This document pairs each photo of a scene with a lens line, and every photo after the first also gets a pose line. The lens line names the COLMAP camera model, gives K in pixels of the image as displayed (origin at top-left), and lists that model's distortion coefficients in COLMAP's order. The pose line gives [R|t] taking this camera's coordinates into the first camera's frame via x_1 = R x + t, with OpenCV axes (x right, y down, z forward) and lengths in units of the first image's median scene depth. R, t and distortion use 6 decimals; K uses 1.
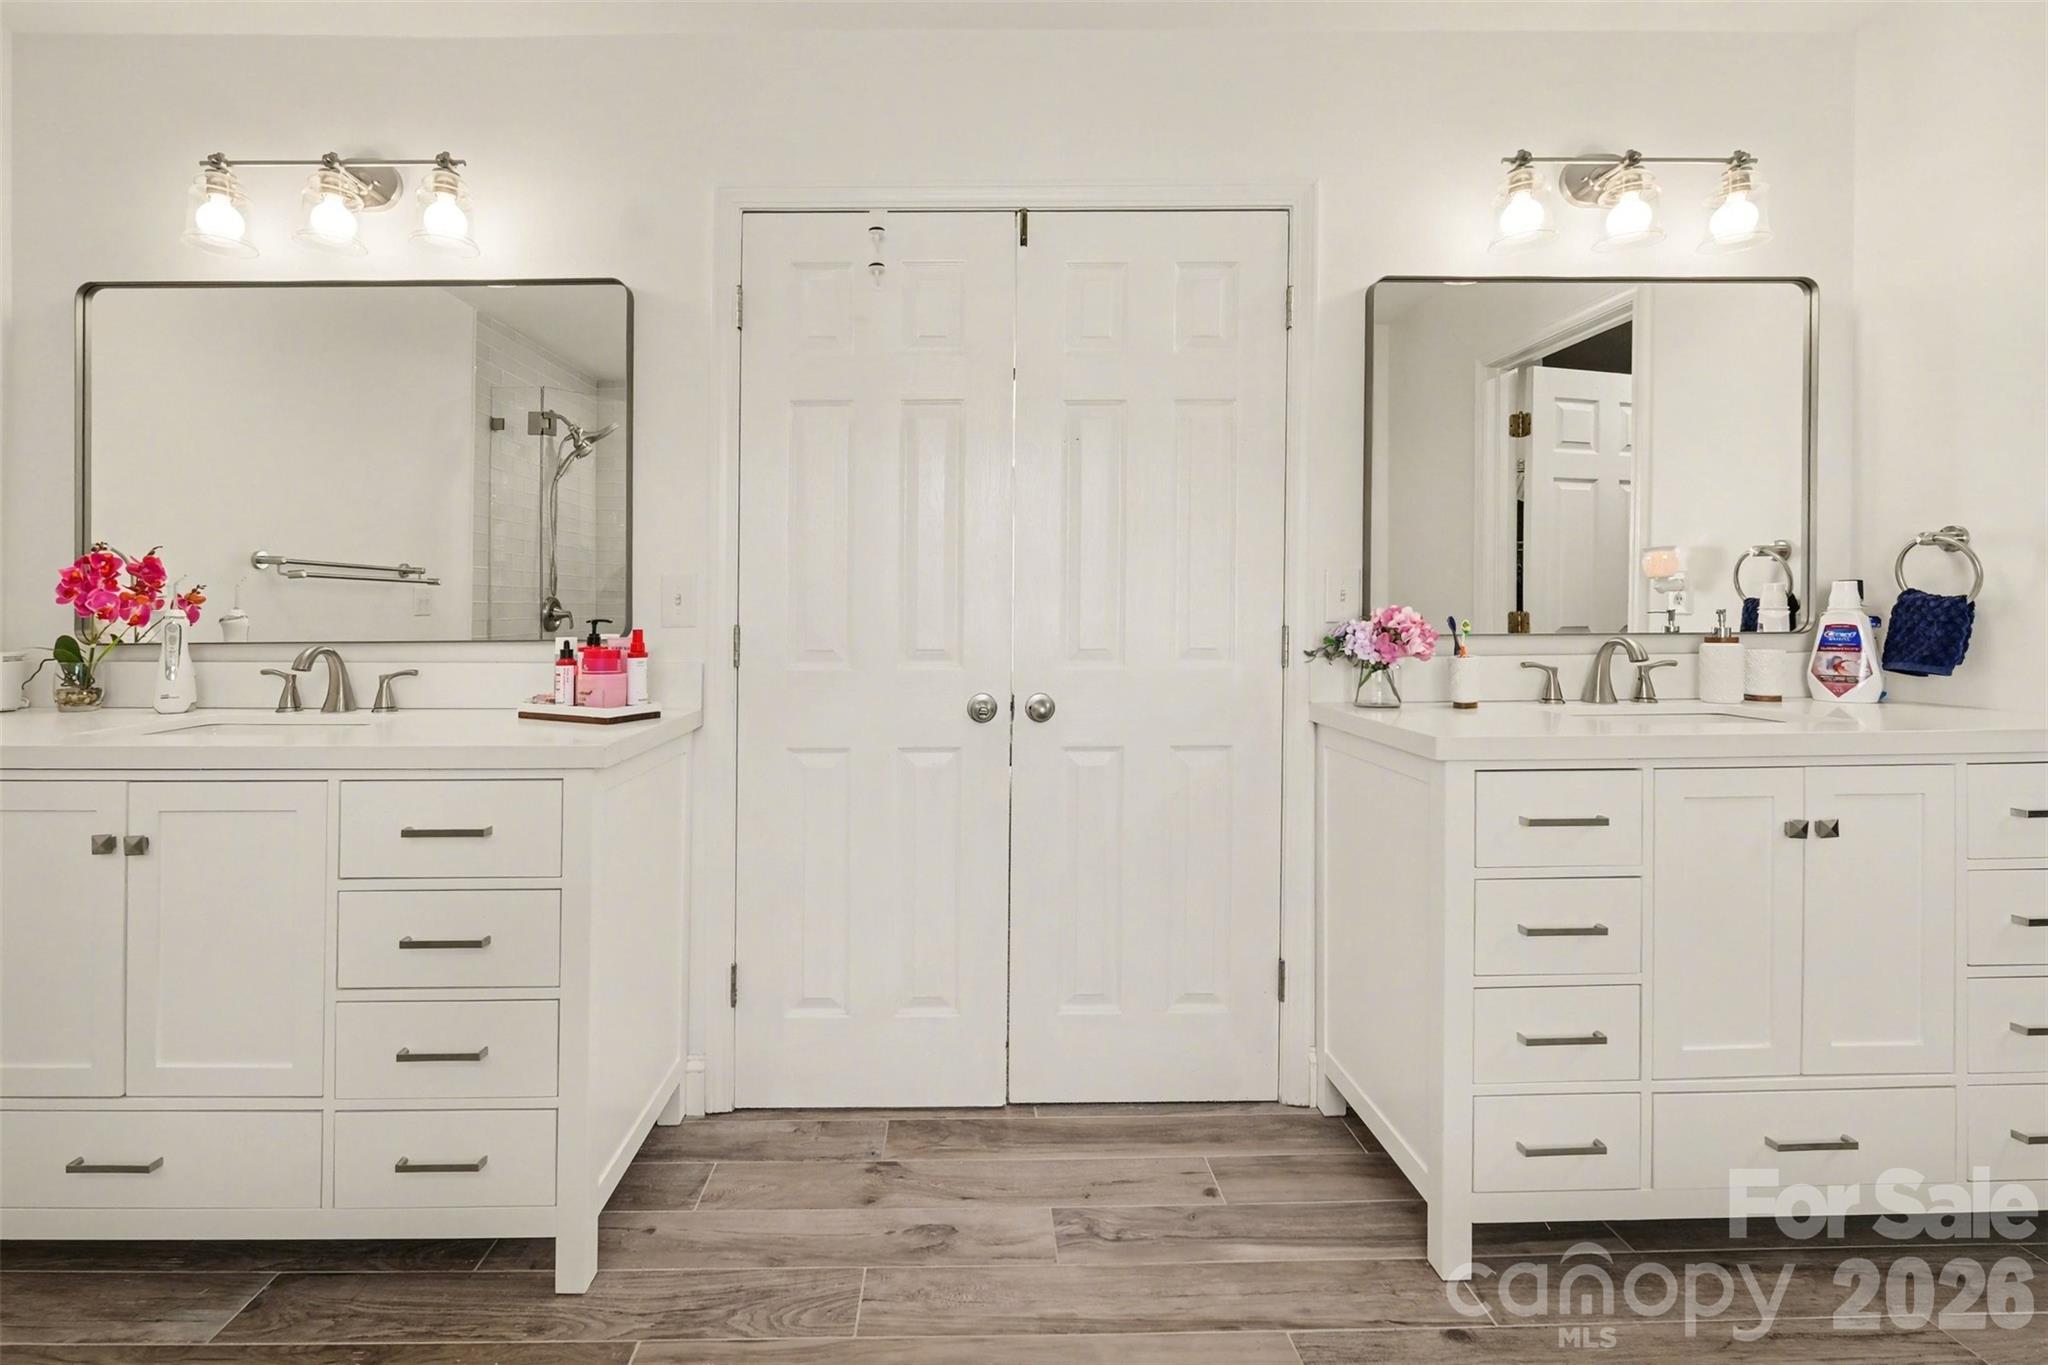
lens RADIAL K [[915.1, 0, 1019.6], [0, 915.1, 603.2], [0, 0, 1]] dist [-0.000976, -0.000267]
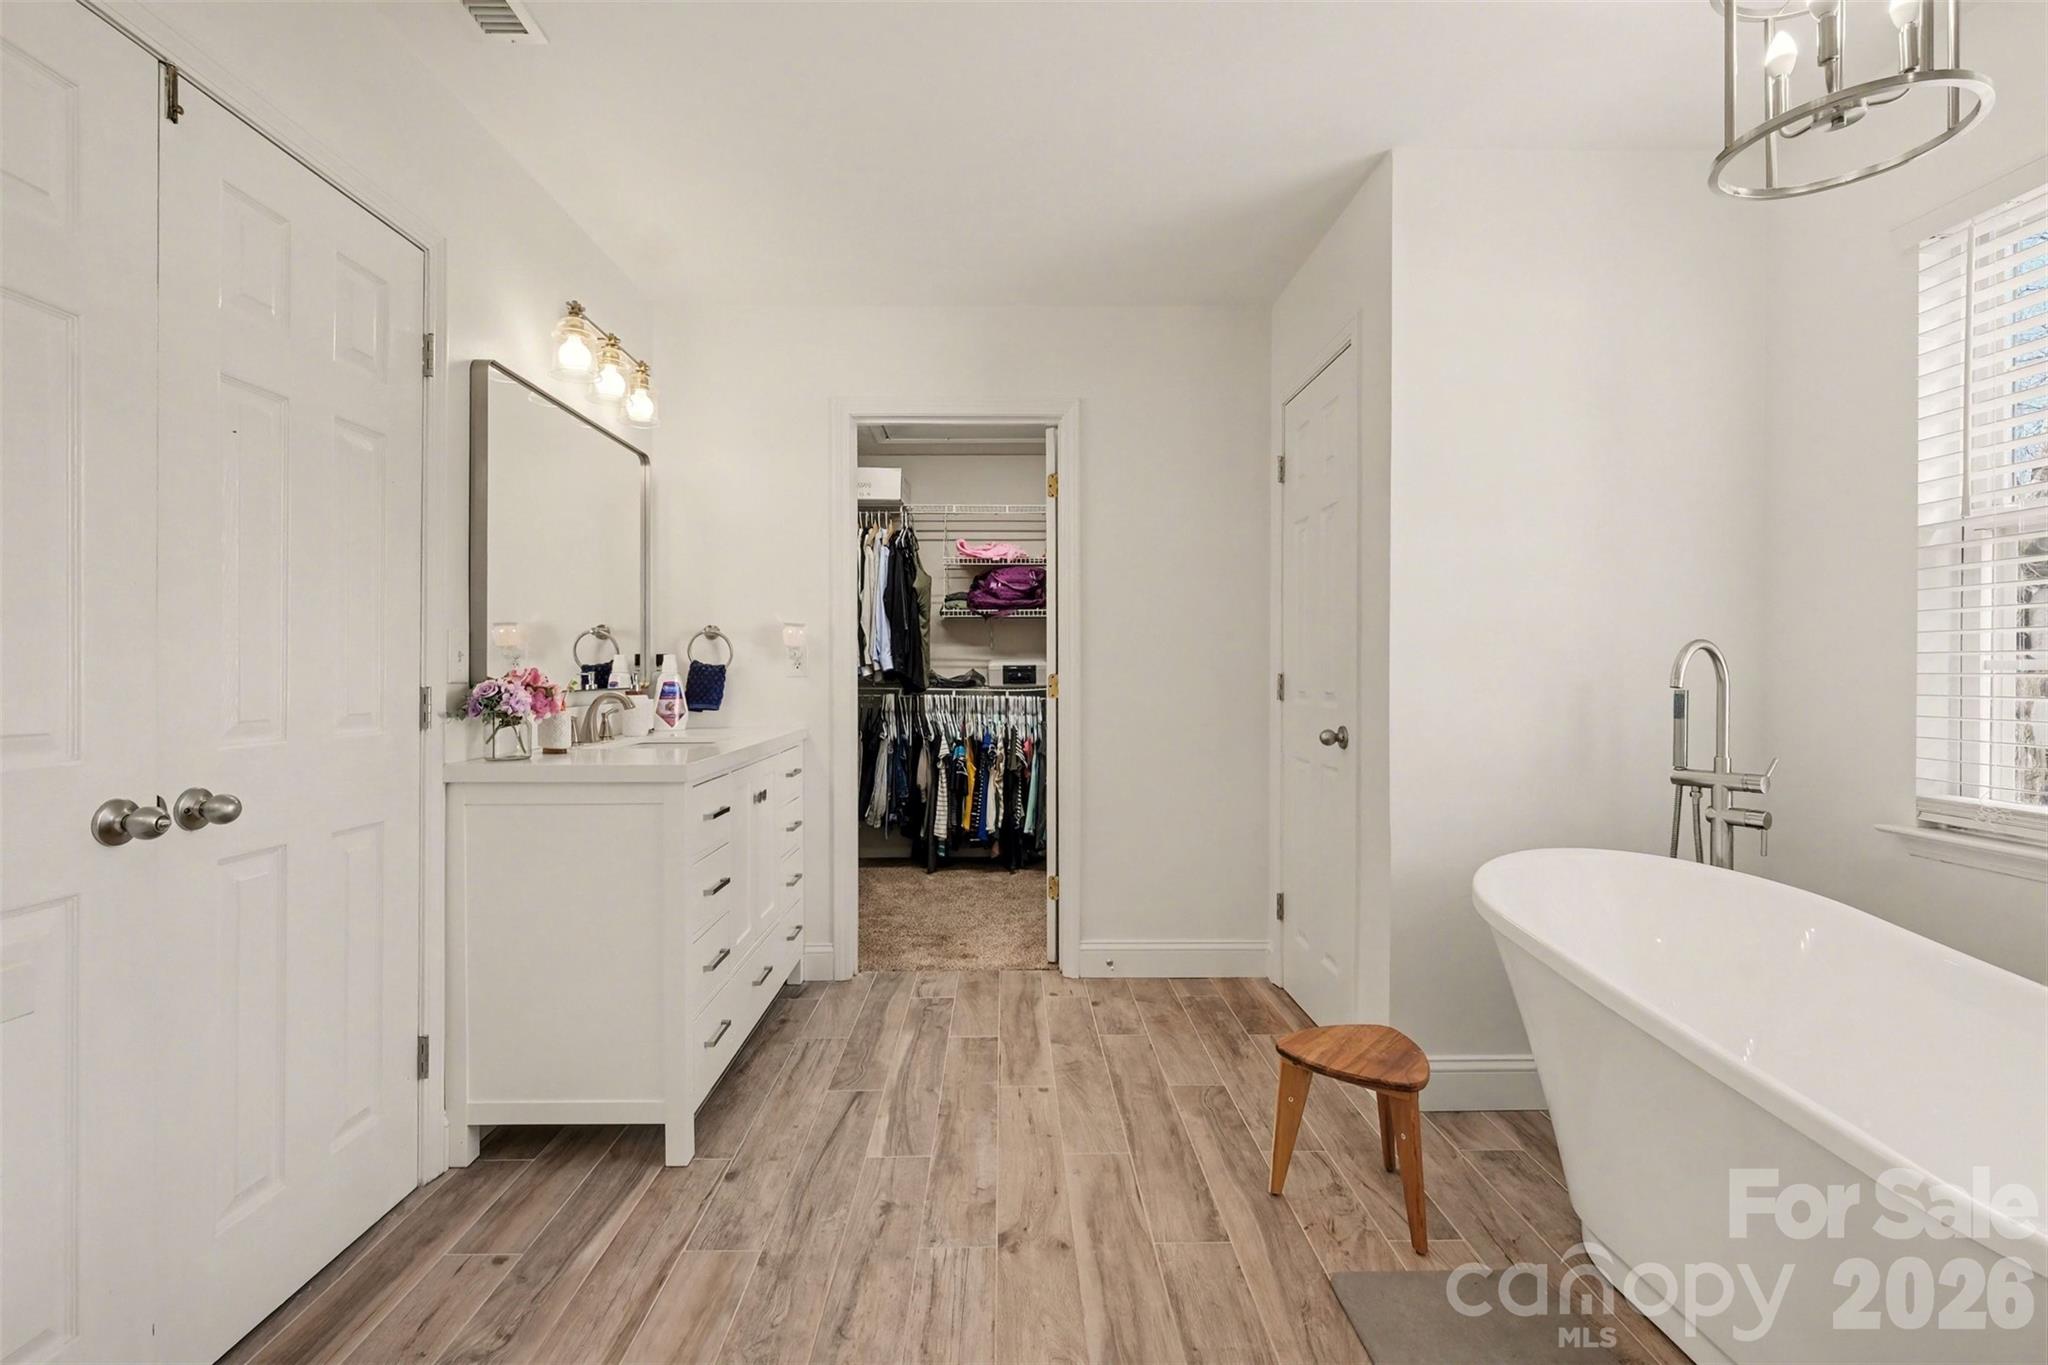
lens RADIAL K [[885.5, 0, 1001.3], [0, 885.5, 674.0], [0, 0, 1]] dist [-0.001124, -0.000133]
pose [[0.034947, 0.003258, 0.999384, -0.635091], [-0.012357, 0.999920, -0.002827, 0.007049], [-0.999313, -0.012251, 0.034985, 0.378583]]
